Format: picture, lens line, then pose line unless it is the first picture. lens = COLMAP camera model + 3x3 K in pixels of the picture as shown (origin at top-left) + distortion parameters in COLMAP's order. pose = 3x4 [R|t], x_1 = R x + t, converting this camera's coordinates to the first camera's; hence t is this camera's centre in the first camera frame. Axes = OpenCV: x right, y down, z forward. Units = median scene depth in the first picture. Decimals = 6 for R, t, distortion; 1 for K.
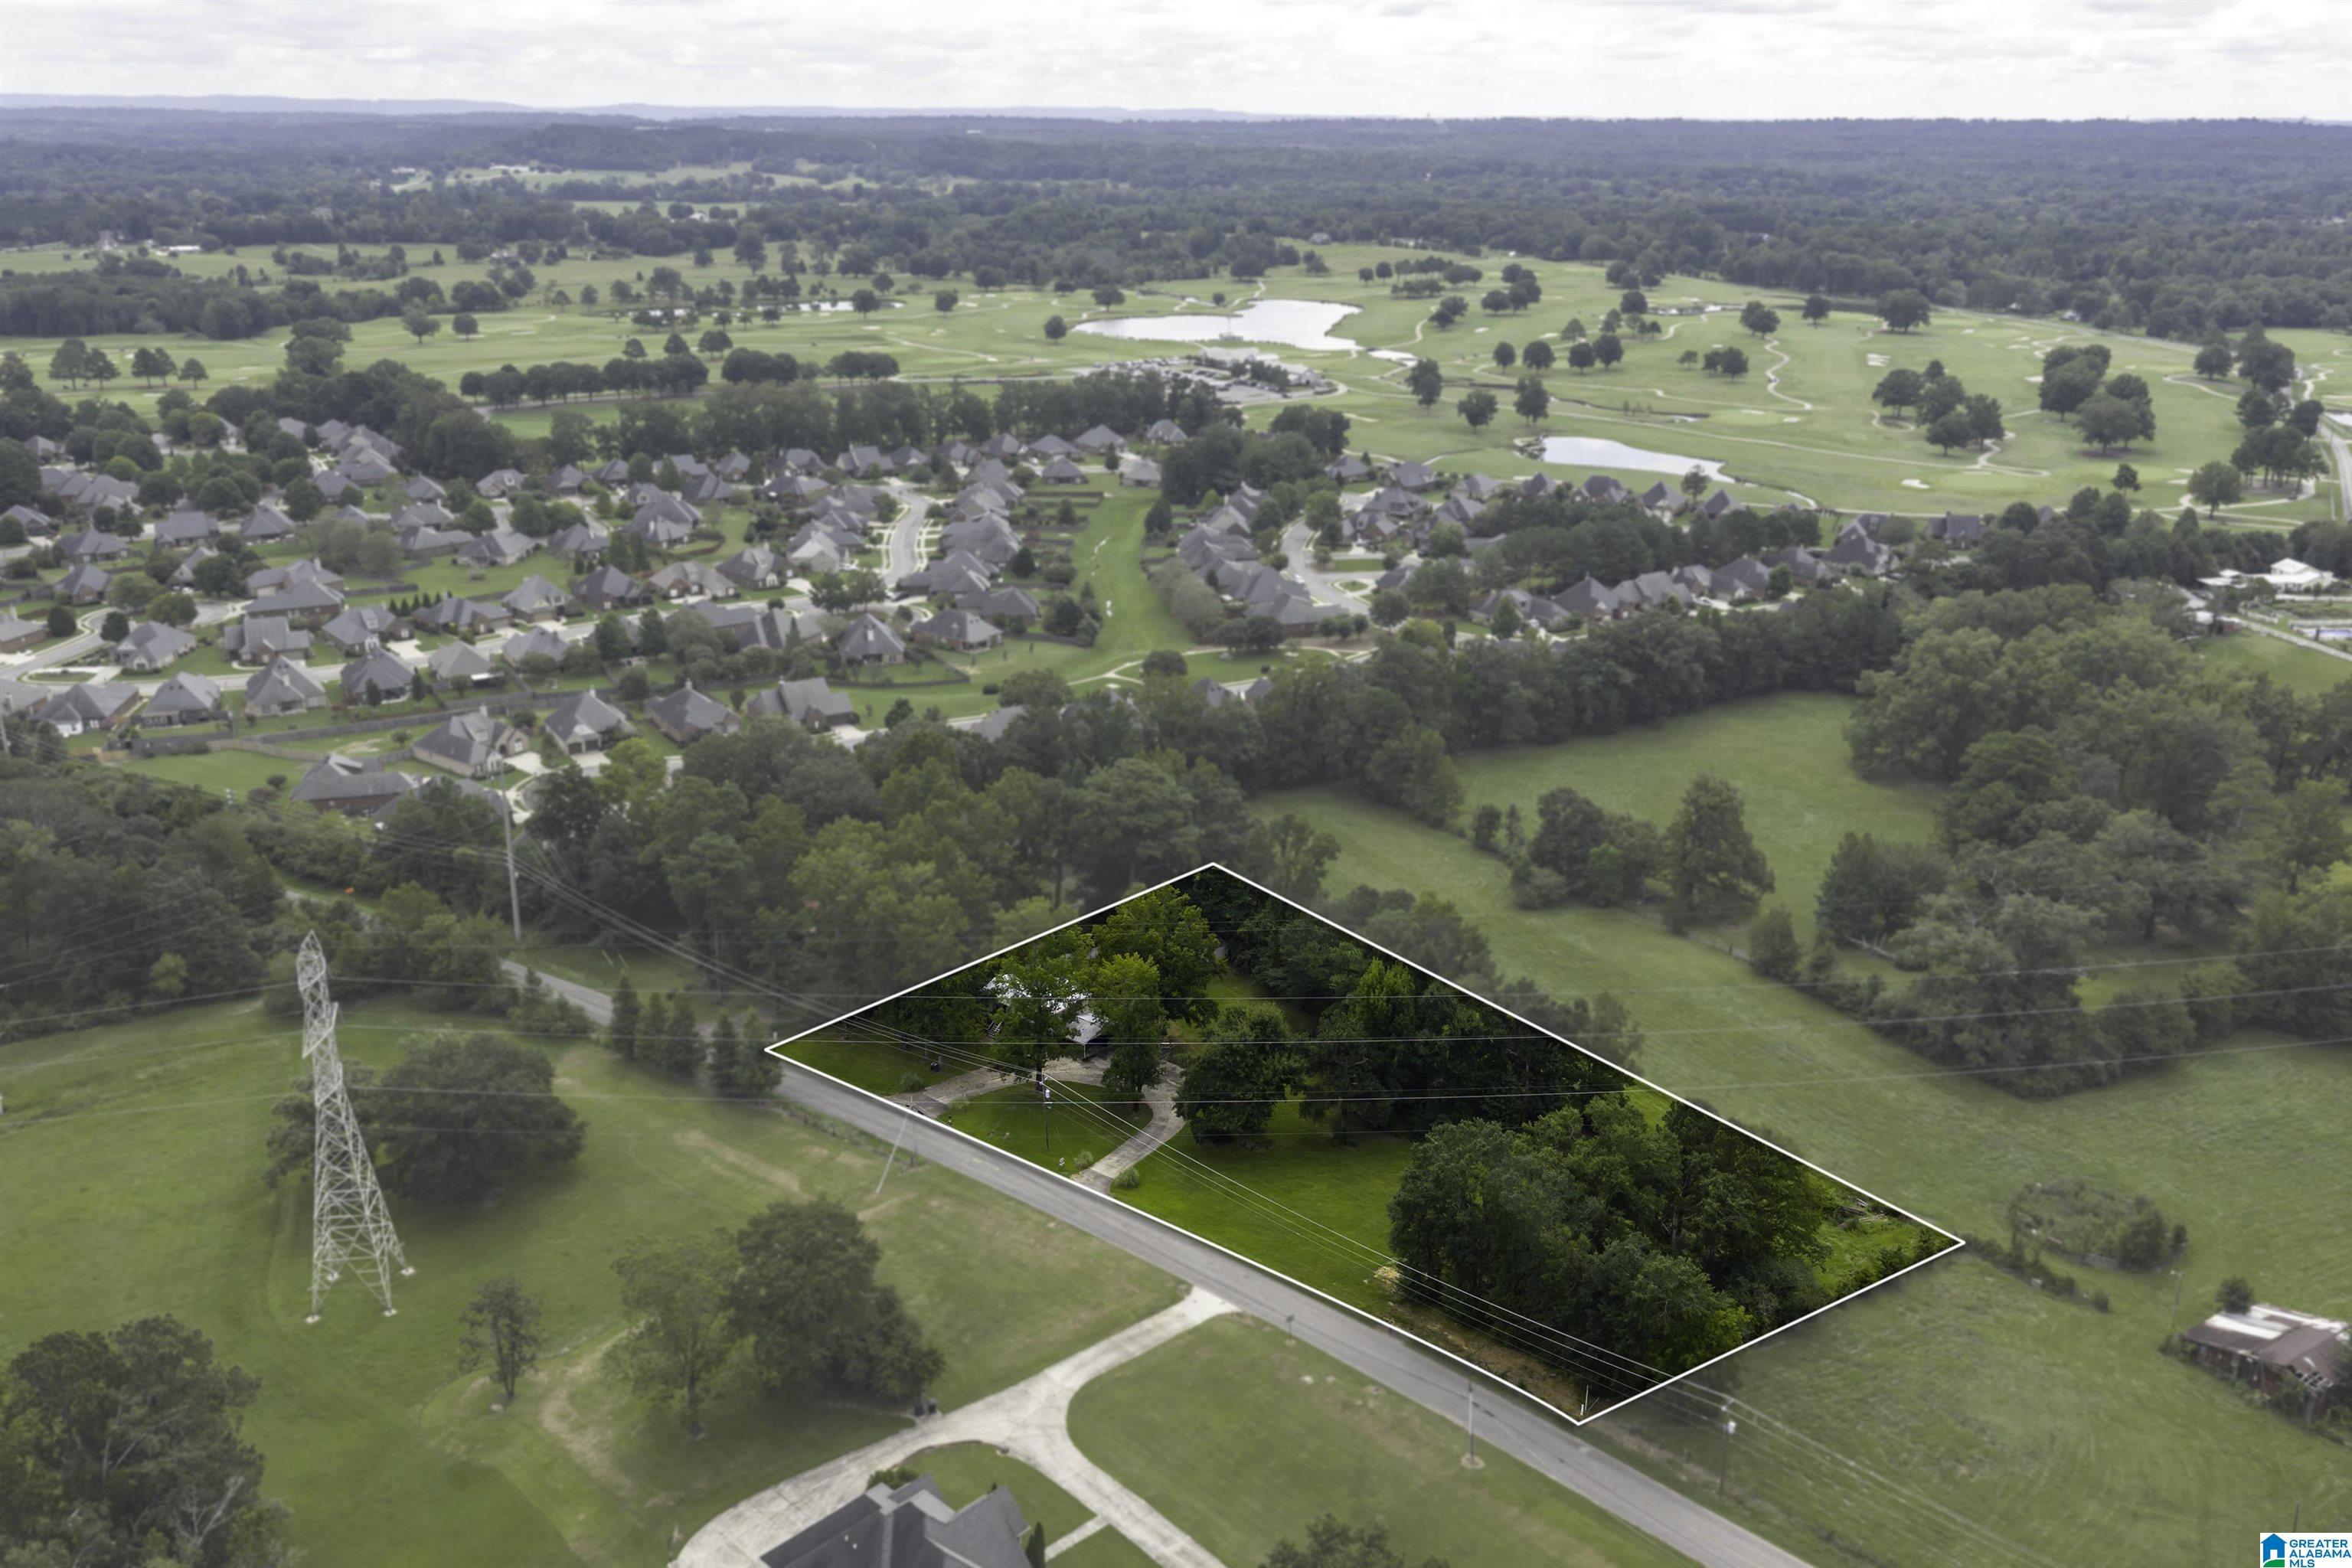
lens RADIAL K [[1995.4, 0, 1185.3], [0, 1995.4, 825.6], [0, 0, 1]] dist [0.094712, -0.241552]
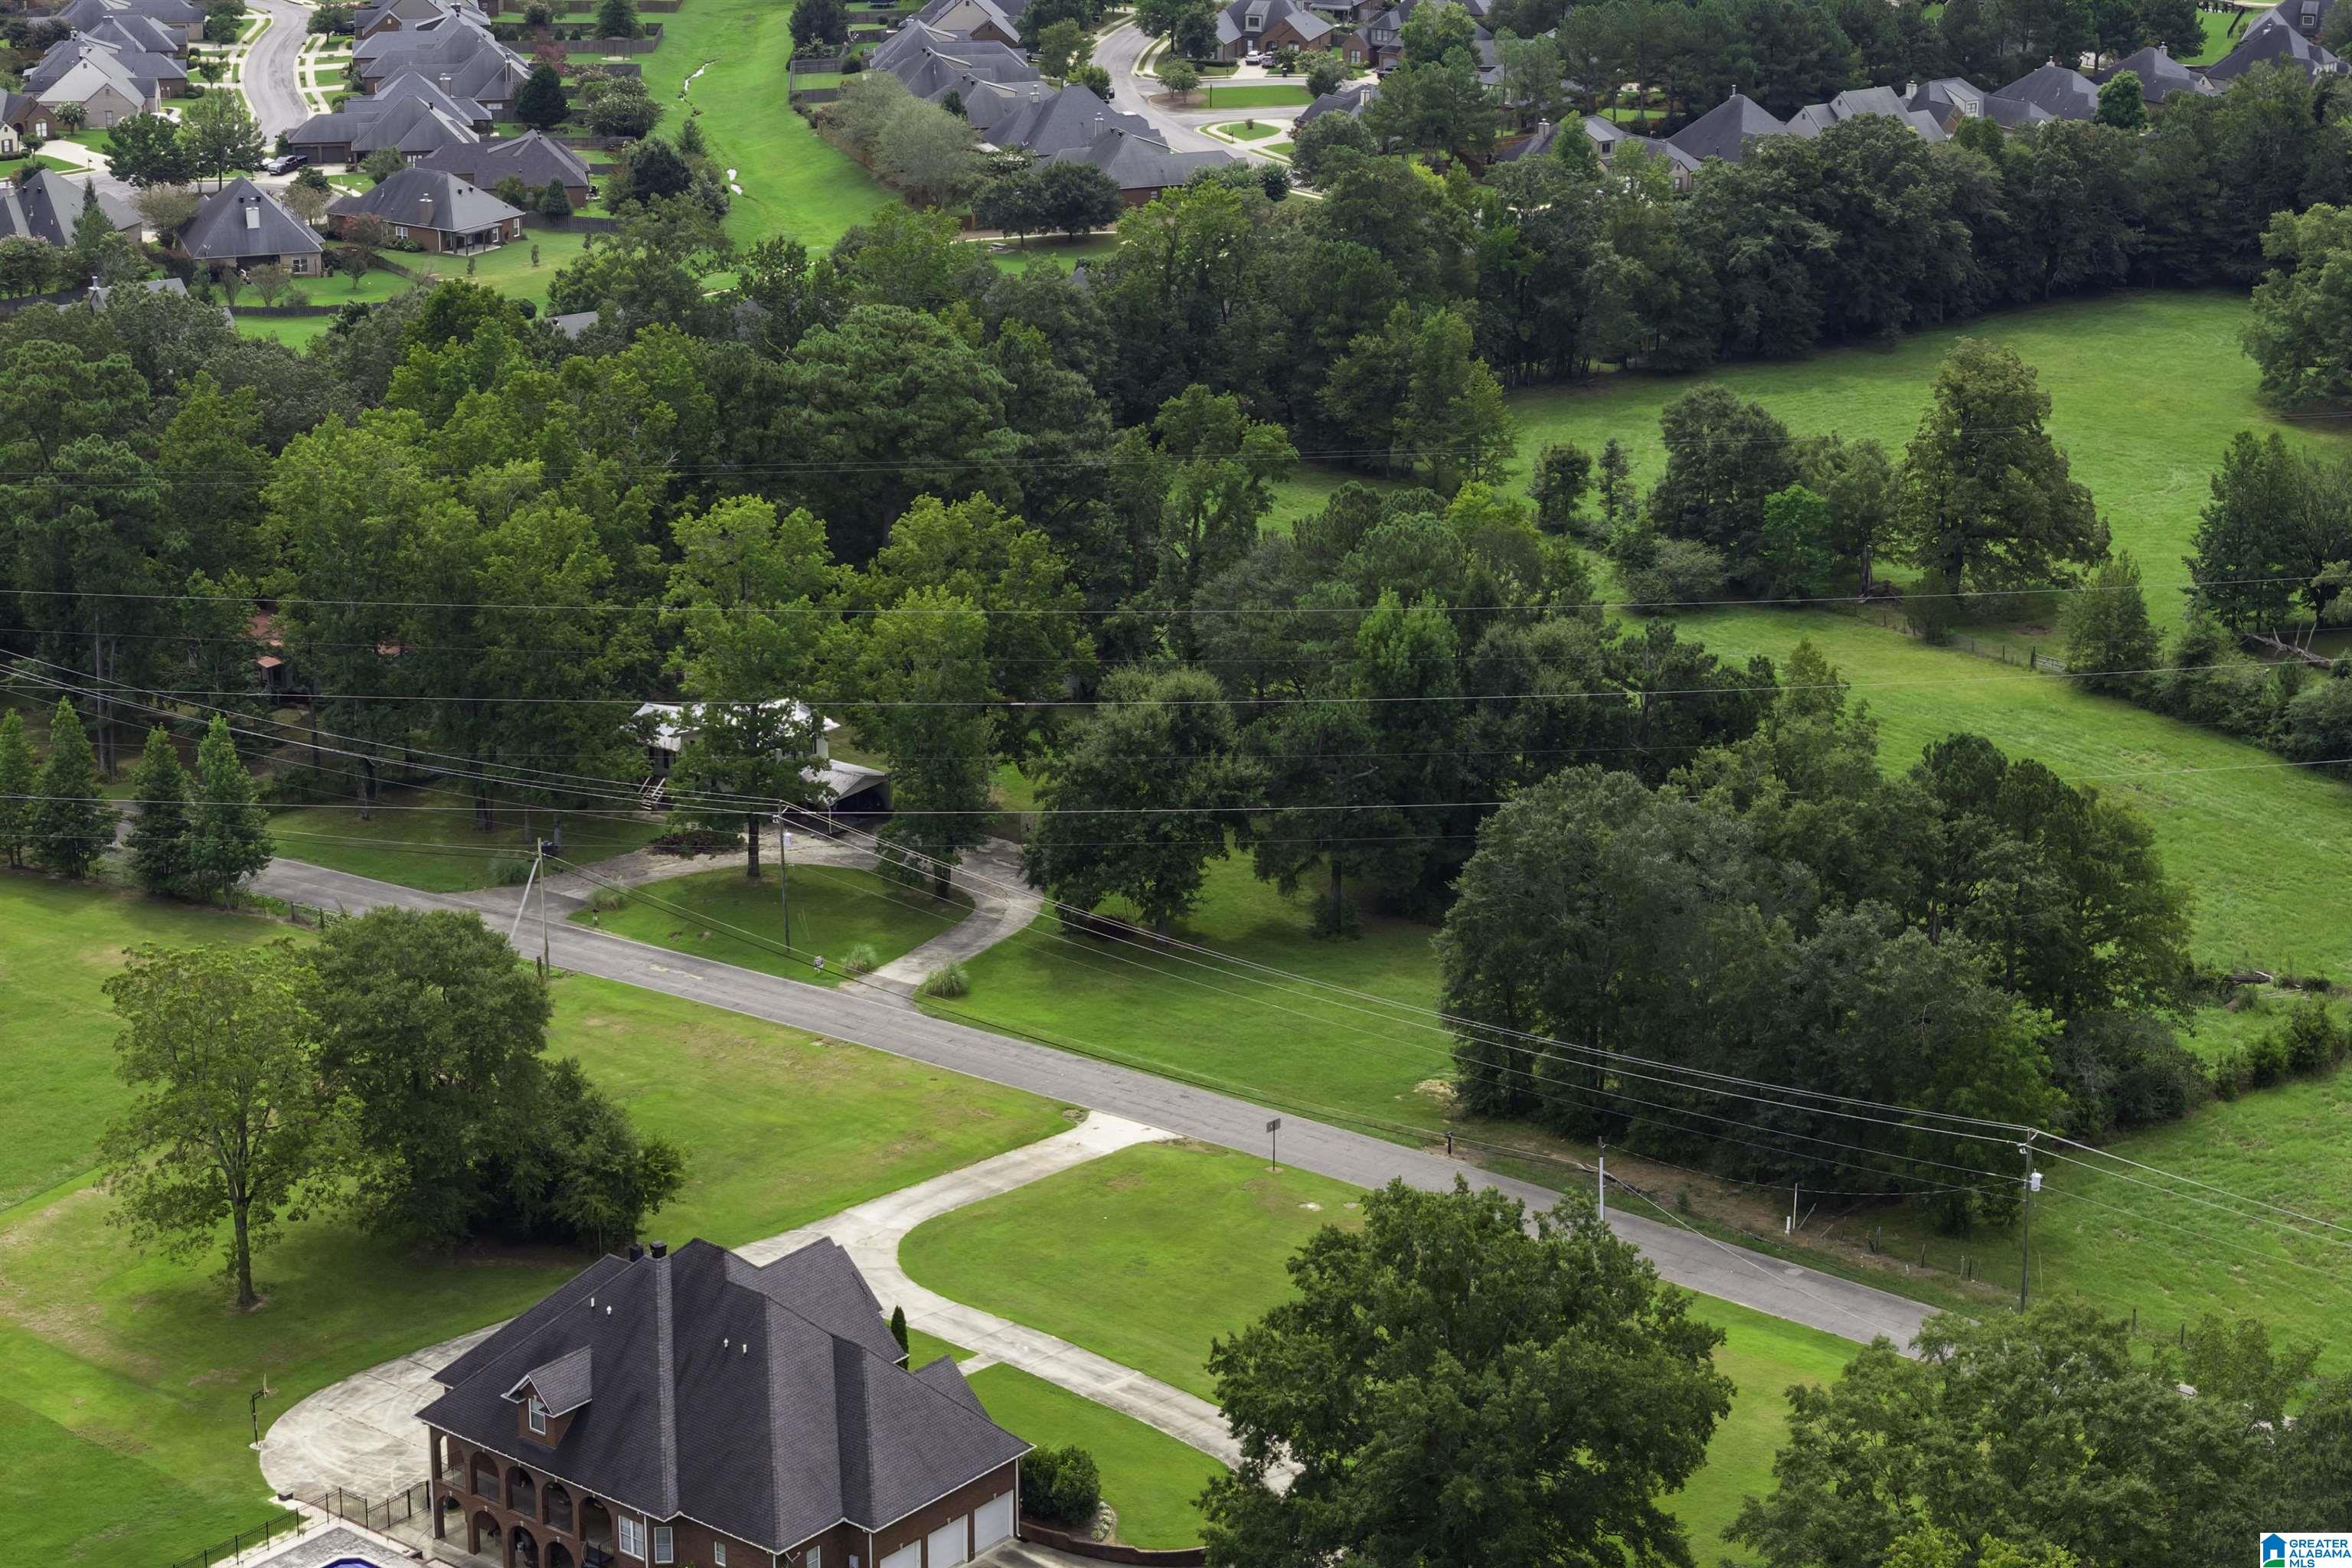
lens RADIAL K [[4884.7, 0, 1176.0], [0, 4884.7, 784.0], [0, 0, 1]] dist [-0.150322, 0.779017]
pose [[0.996157, -0.025563, 0.083770, -0.050057], [0.028811, 0.998870, -0.037801, 0.115339], [-0.082709, 0.040069, 0.995768, -0.209682]]
